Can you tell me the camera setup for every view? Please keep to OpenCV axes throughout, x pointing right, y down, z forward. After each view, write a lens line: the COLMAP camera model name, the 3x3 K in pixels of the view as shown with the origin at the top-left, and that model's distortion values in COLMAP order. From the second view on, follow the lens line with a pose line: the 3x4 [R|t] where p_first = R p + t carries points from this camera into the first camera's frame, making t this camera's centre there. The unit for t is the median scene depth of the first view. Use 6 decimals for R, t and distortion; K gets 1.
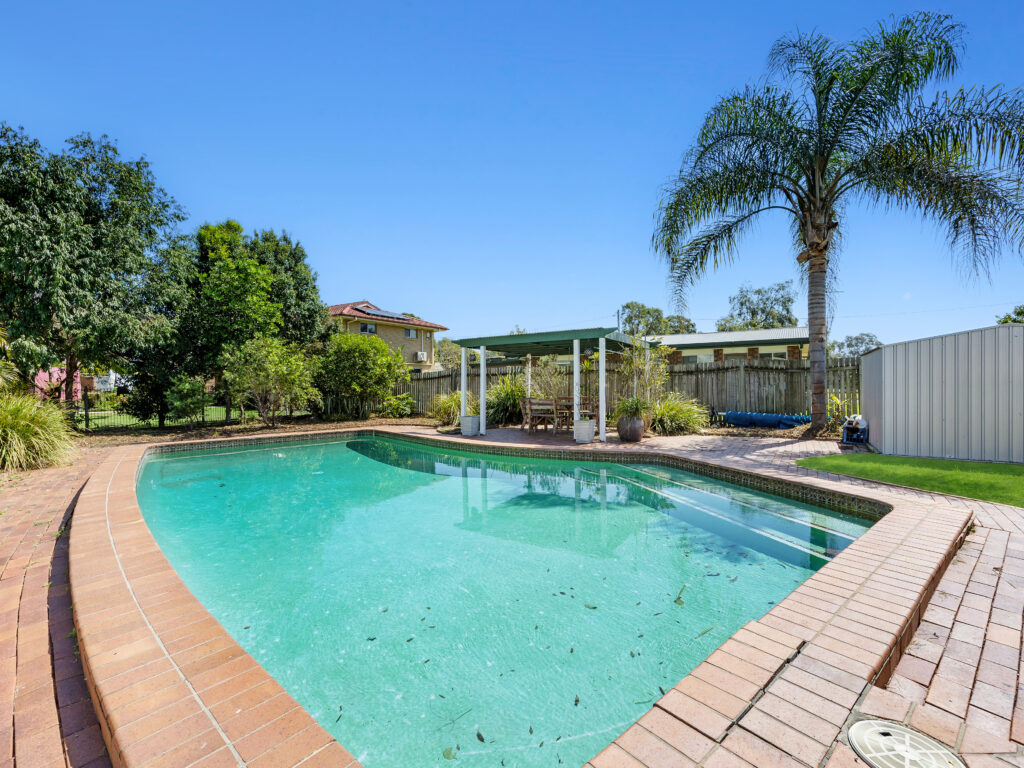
lens RADIAL K [[458.4, 0, 498.9], [0, 458.4, 385.6], [0, 0, 1]] dist [0.001212, 0.000142]
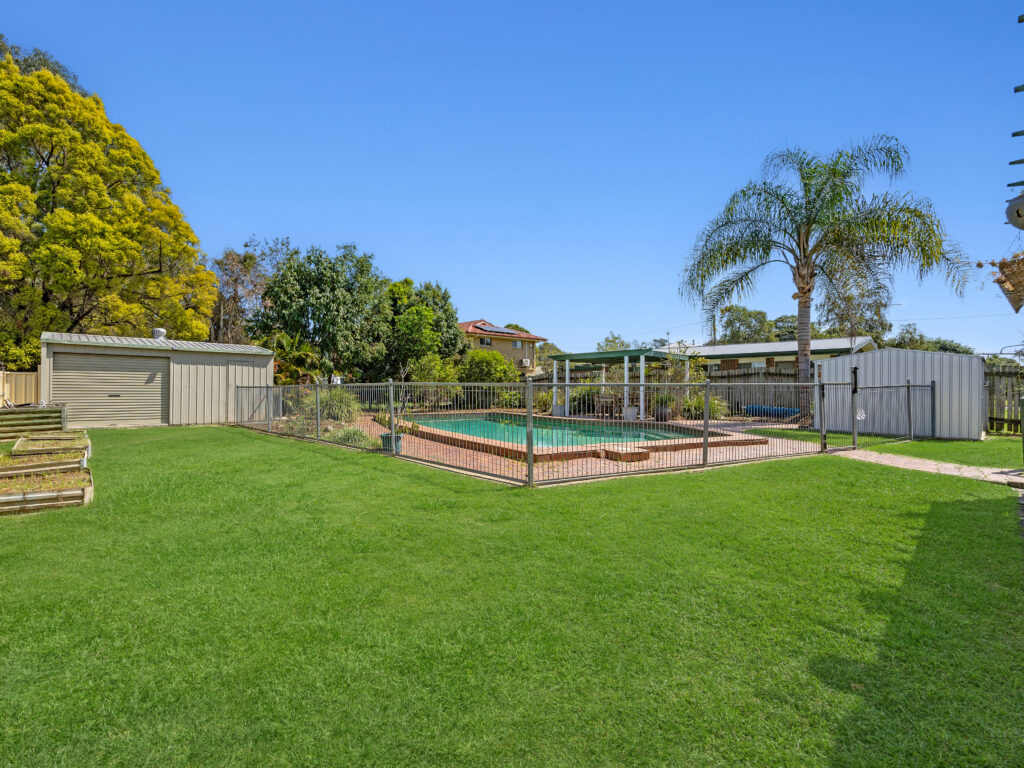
lens RADIAL K [[458.4, 0, 498.9], [0, 458.4, 385.6], [0, 0, 1]] dist [0.001212, 0.000142]
pose [[0.976088, 0.007593, -0.217245, 0.061535], [-0.008796, 0.999951, -0.004574, 0.008875], [0.217199, 0.006375, 0.976106, -0.455402]]
